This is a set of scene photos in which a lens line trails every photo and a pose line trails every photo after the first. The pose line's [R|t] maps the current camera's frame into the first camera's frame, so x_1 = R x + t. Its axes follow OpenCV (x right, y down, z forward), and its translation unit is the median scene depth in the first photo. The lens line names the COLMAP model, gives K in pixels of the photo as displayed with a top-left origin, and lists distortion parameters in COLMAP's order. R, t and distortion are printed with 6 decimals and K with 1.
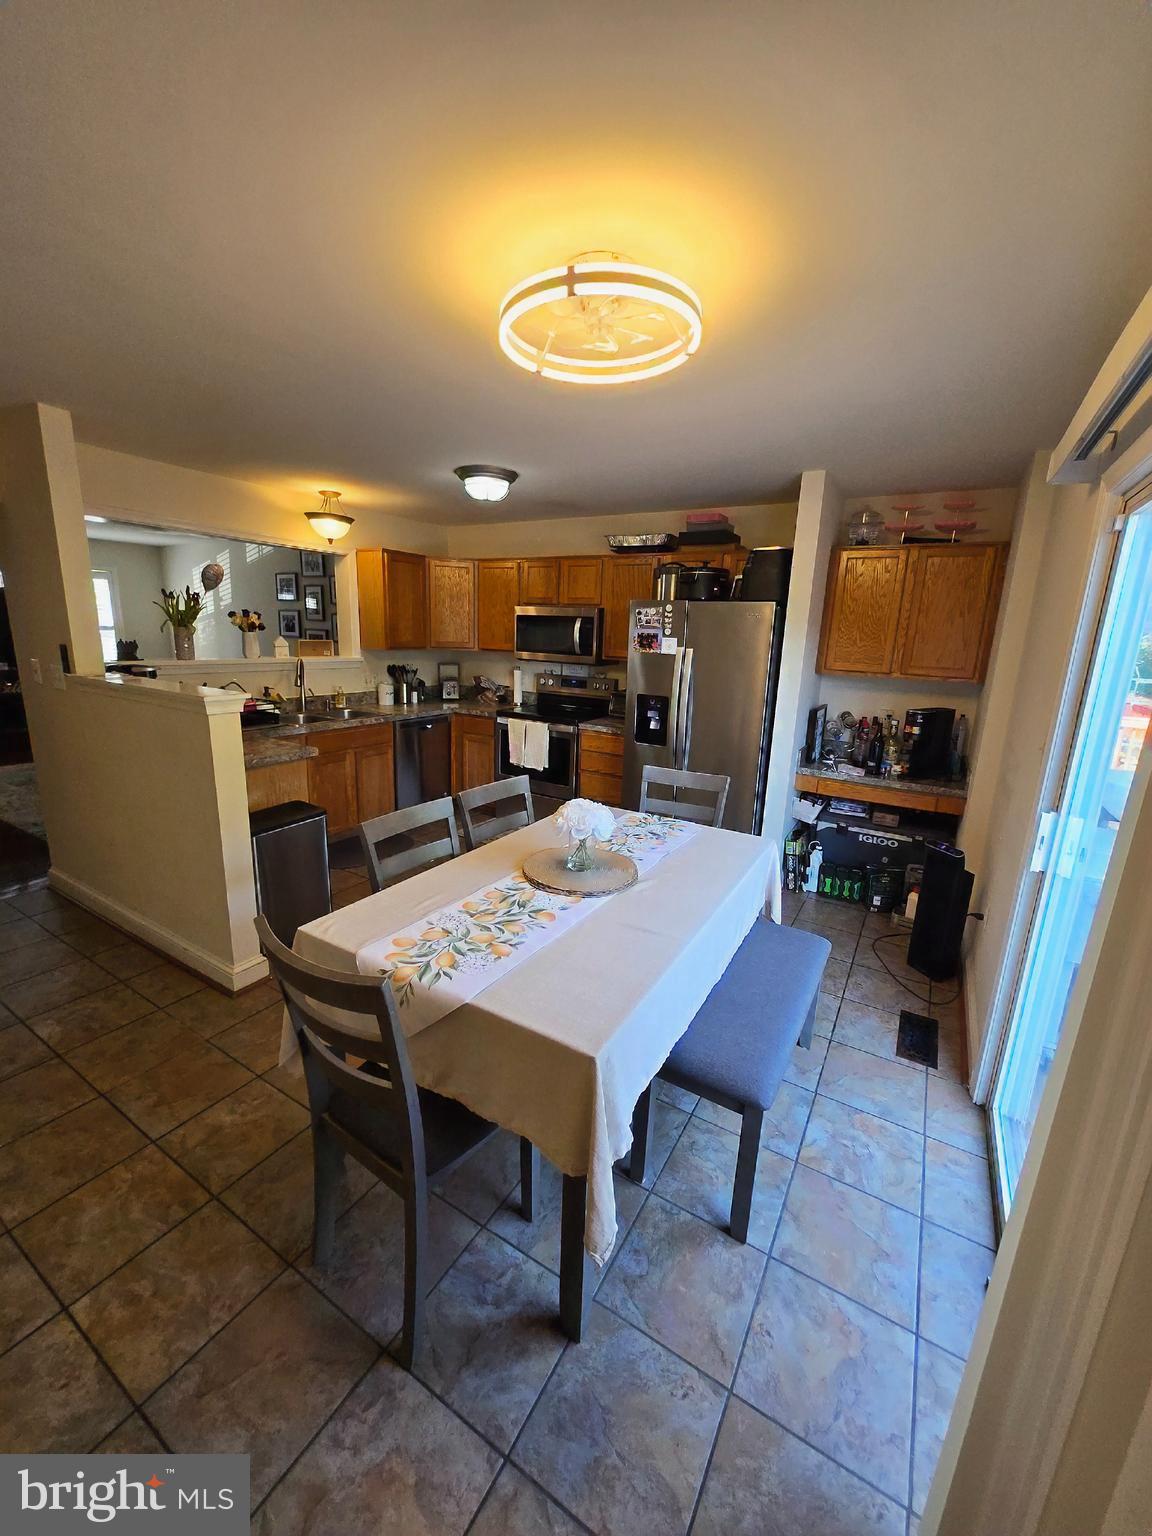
lens RADIAL K [[601.4, 0, 574.3], [0, 601.4, 766.7], [0, 0, 1]] dist [0.000252, -0.000896]
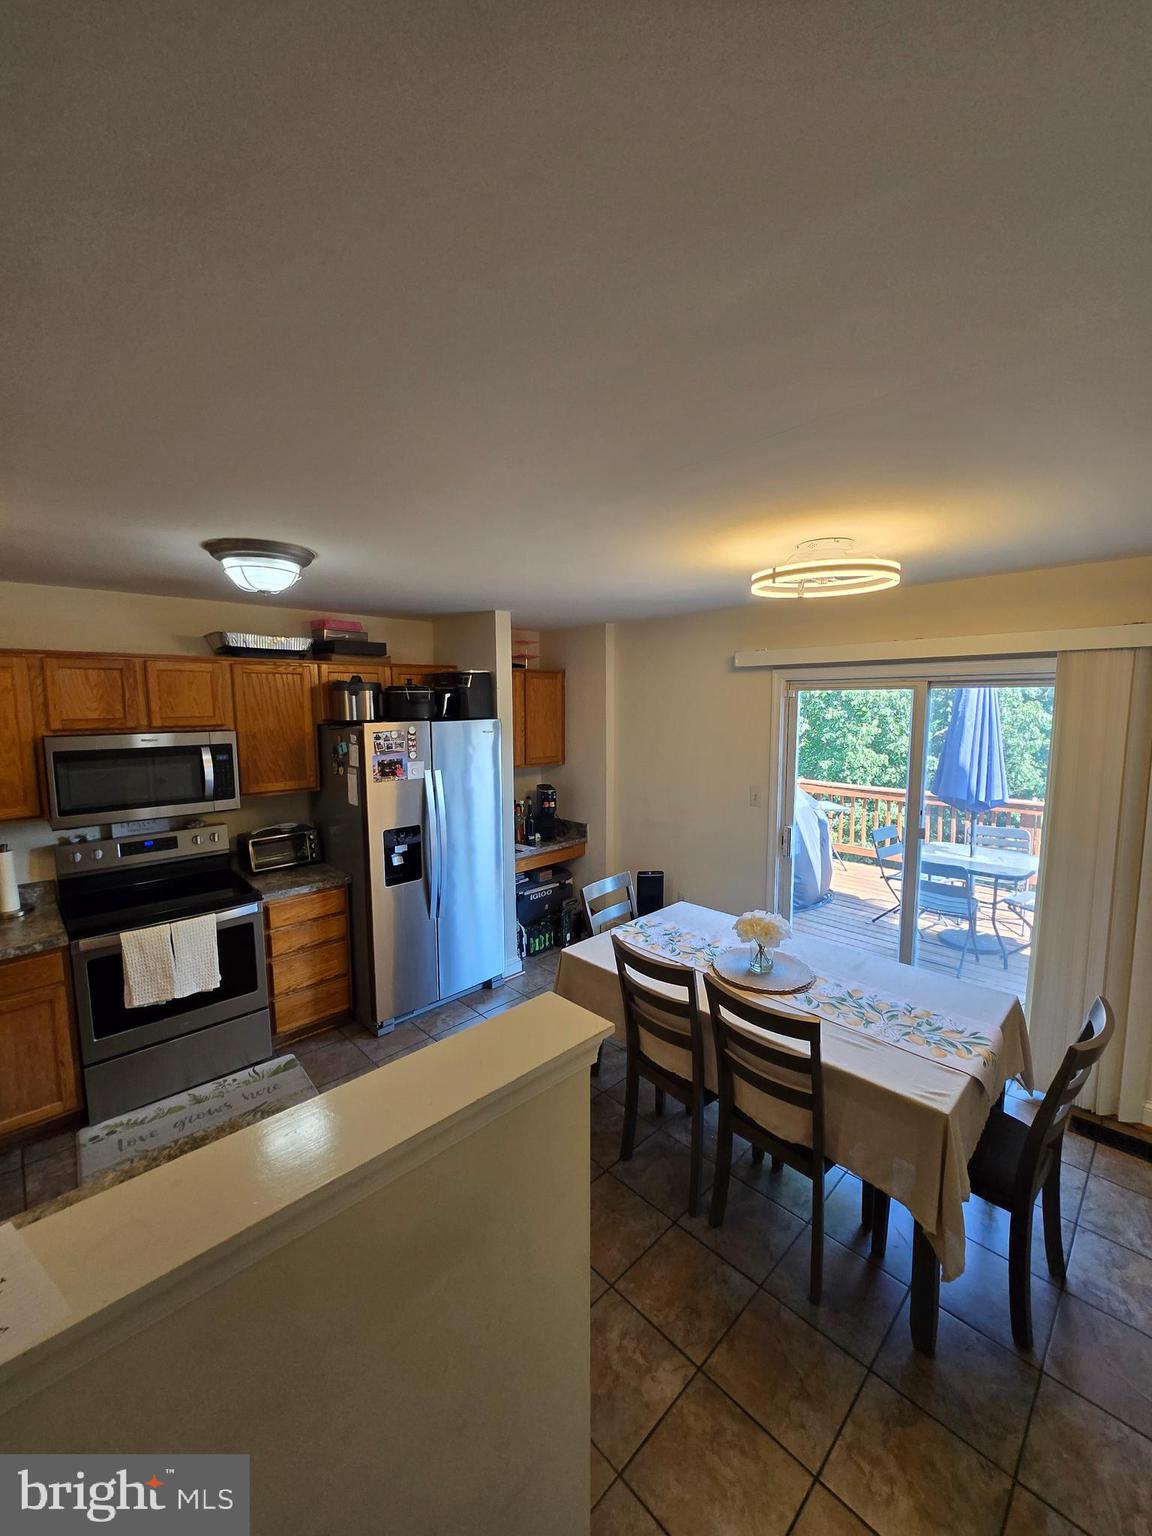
lens RADIAL K [[601.4, 0, 581.0], [0, 601.4, 766.1], [0, 0, 1]] dist [0.000252, -0.000896]
pose [[0.251889, -0.143050, 0.957125, -0.648681], [0.233139, 0.968856, 0.083447, -0.225480], [-0.939254, 0.202124, 0.277394, 0.515137]]
